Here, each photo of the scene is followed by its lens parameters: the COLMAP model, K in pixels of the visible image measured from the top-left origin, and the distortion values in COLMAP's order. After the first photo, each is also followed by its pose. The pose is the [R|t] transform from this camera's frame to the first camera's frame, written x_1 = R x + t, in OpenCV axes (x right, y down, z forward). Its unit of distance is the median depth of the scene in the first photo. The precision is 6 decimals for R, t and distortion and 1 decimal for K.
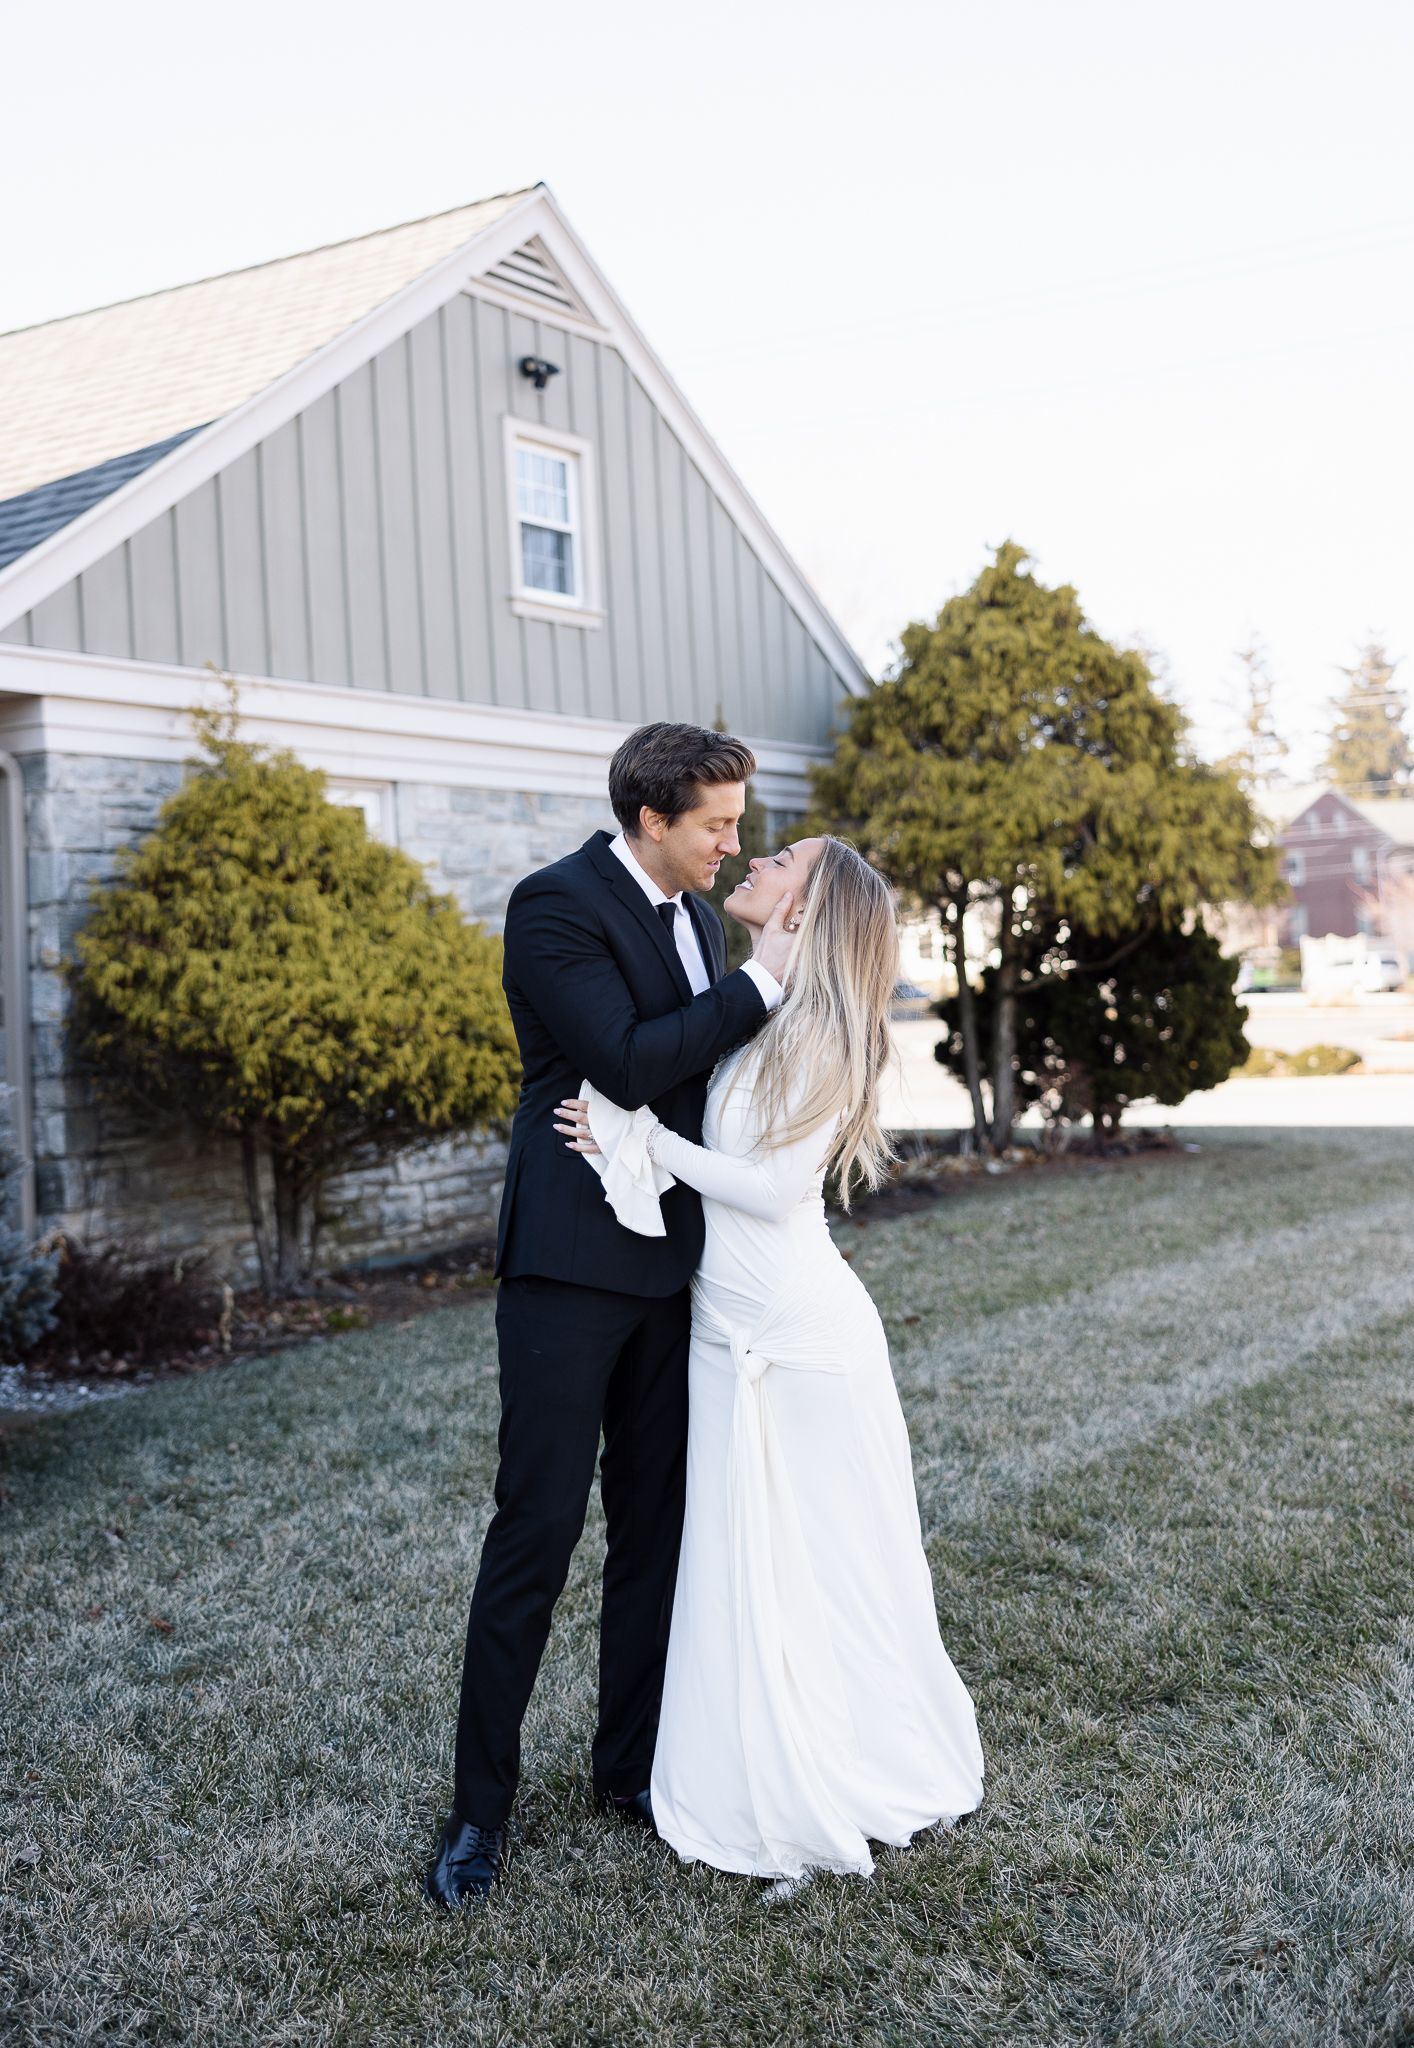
lens RADIAL K [[2346.4, 0, 699.0], [0, 2346.4, 1003.3], [0, 0, 1]] dist [-0.022467, 0.000000]
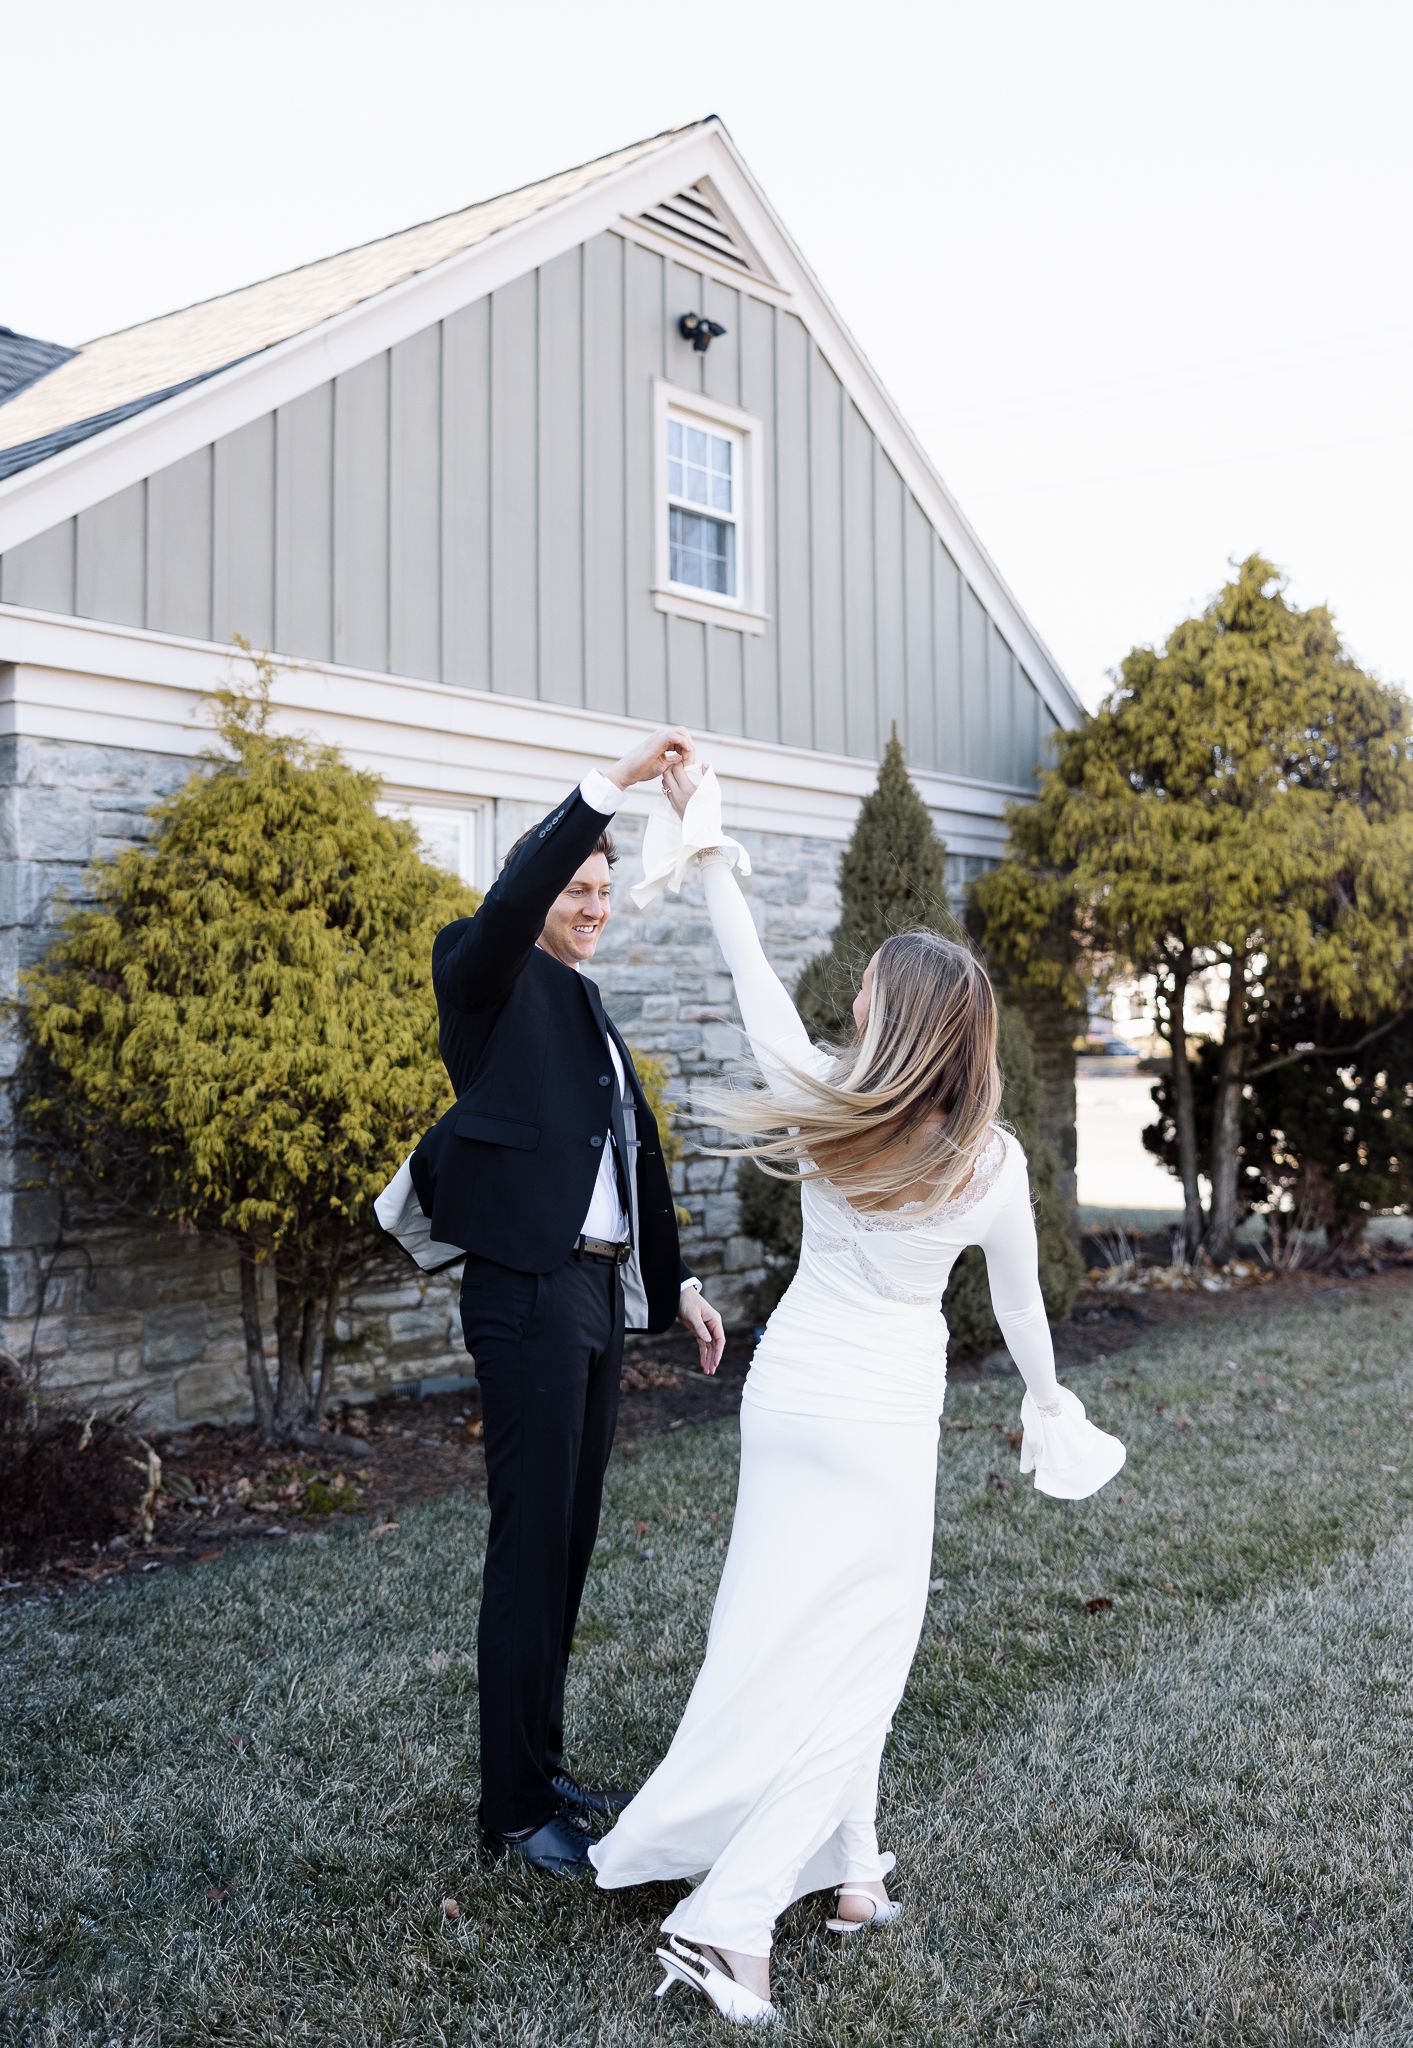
lens RADIAL K [[2257.8, 0, 613.1], [0, 2257.8, 930.3], [0, 0, 1]] dist [0.008279, 0.000000]
pose [[0.990452, 0.038707, -0.132316, 0.017168], [-0.045581, 0.997742, -0.049328, -0.008762], [0.130108, 0.054888, 0.989979, 0.183542]]
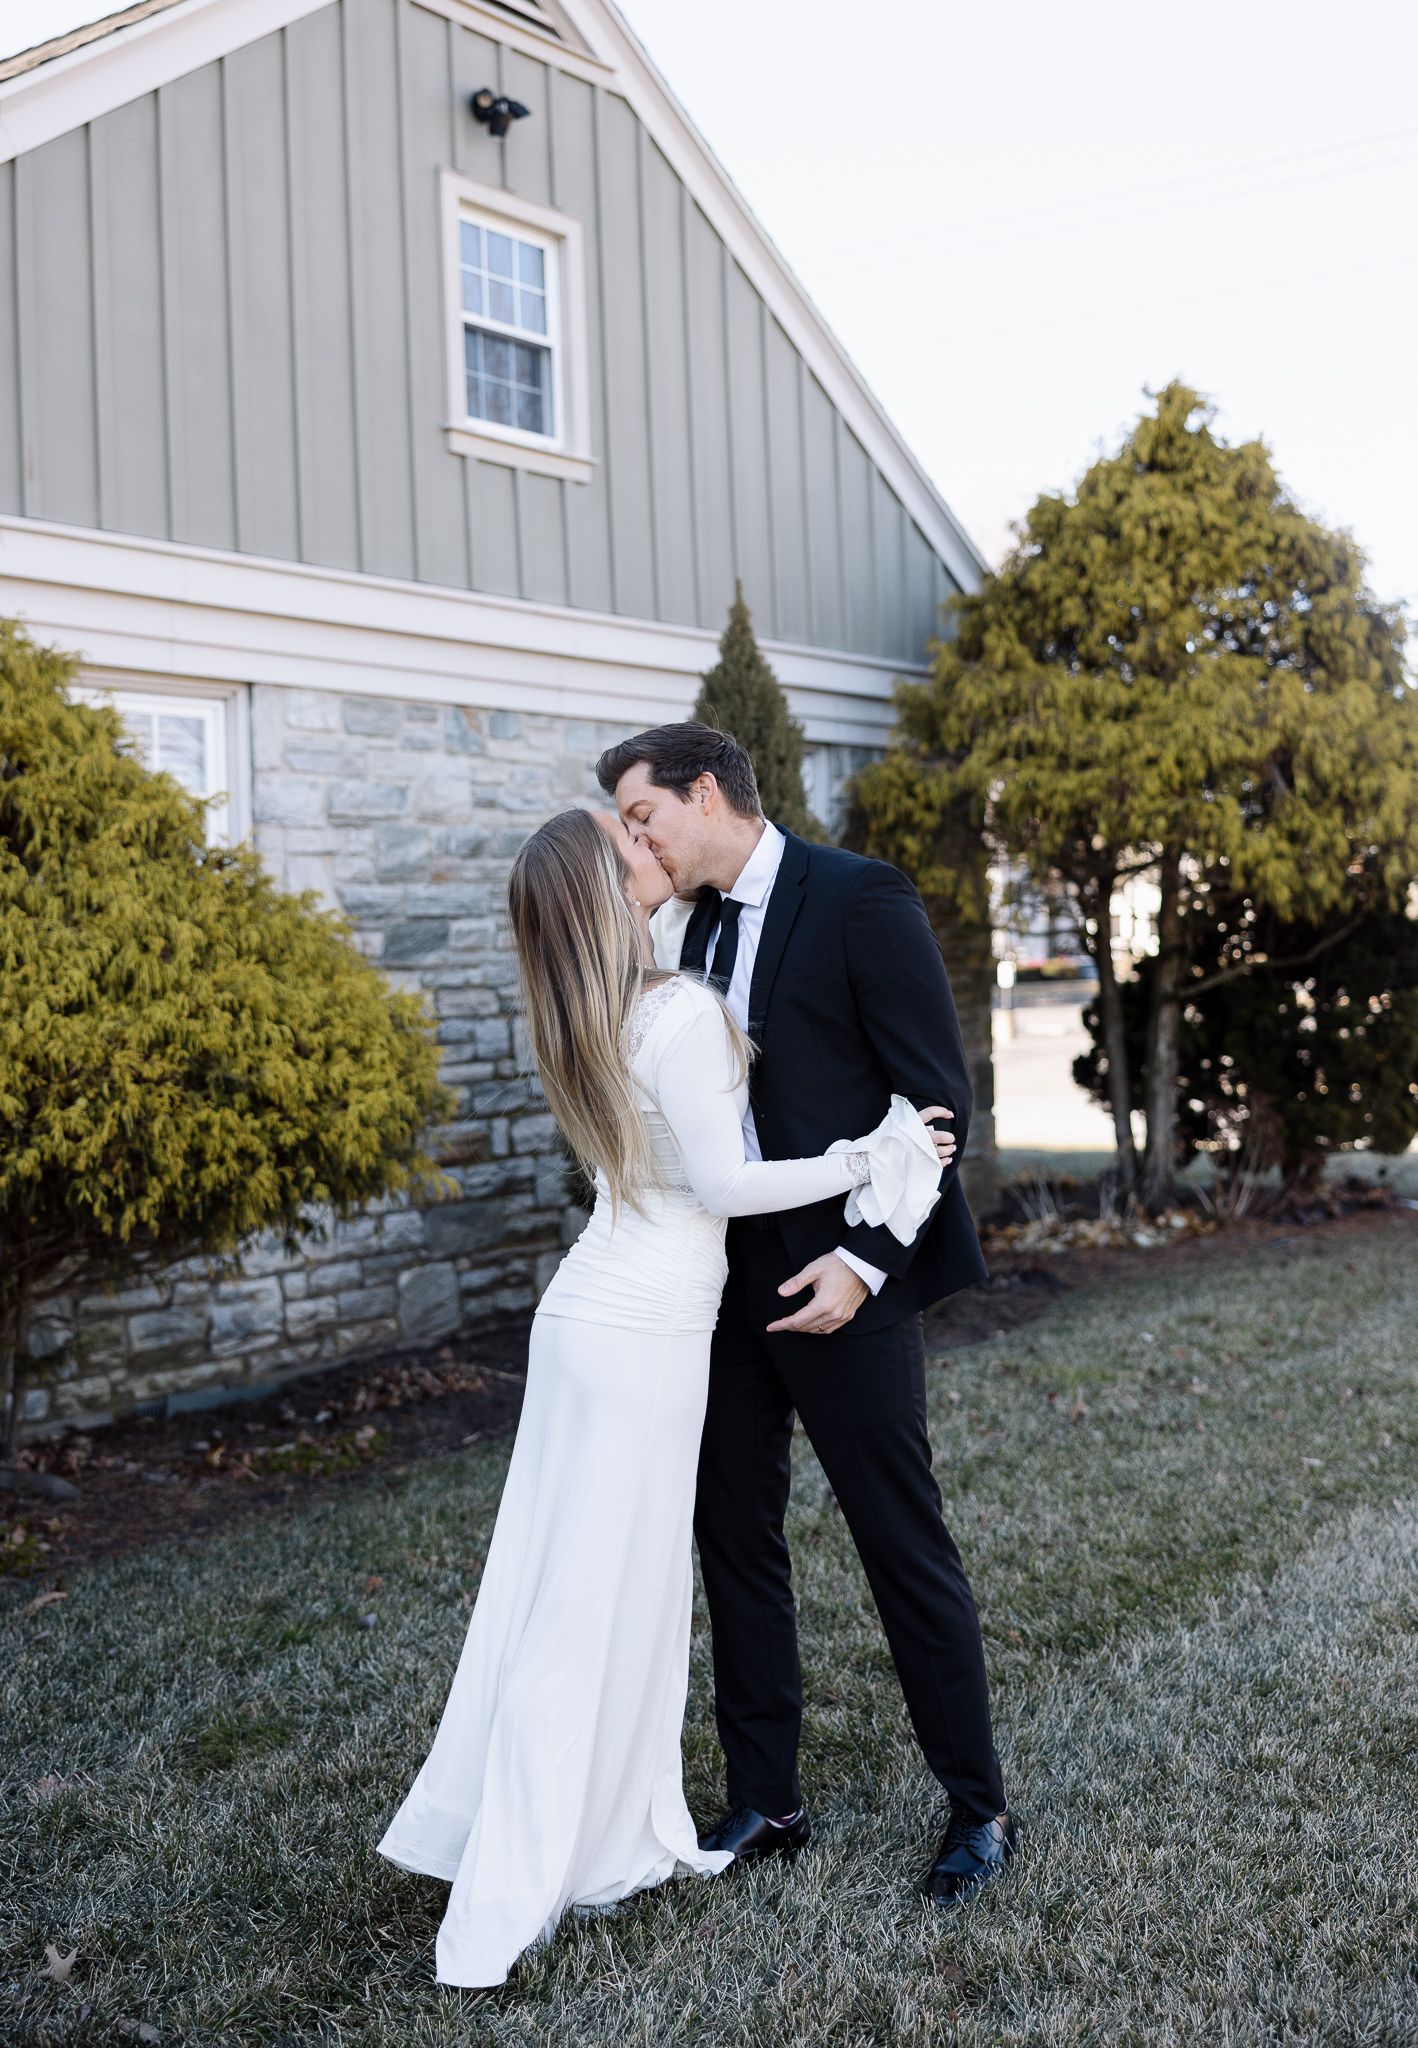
lens RADIAL K [[2571.4, 0, 674.0], [0, 2571.4, 939.0], [0, 0, 1]] dist [0.009343, 0.000000]
pose [[0.997628, 0.013528, -0.067498, 0.038792], [-0.014725, 0.999742, -0.017268, -0.008060], [0.067247, 0.018220, 0.997570, 0.227148]]
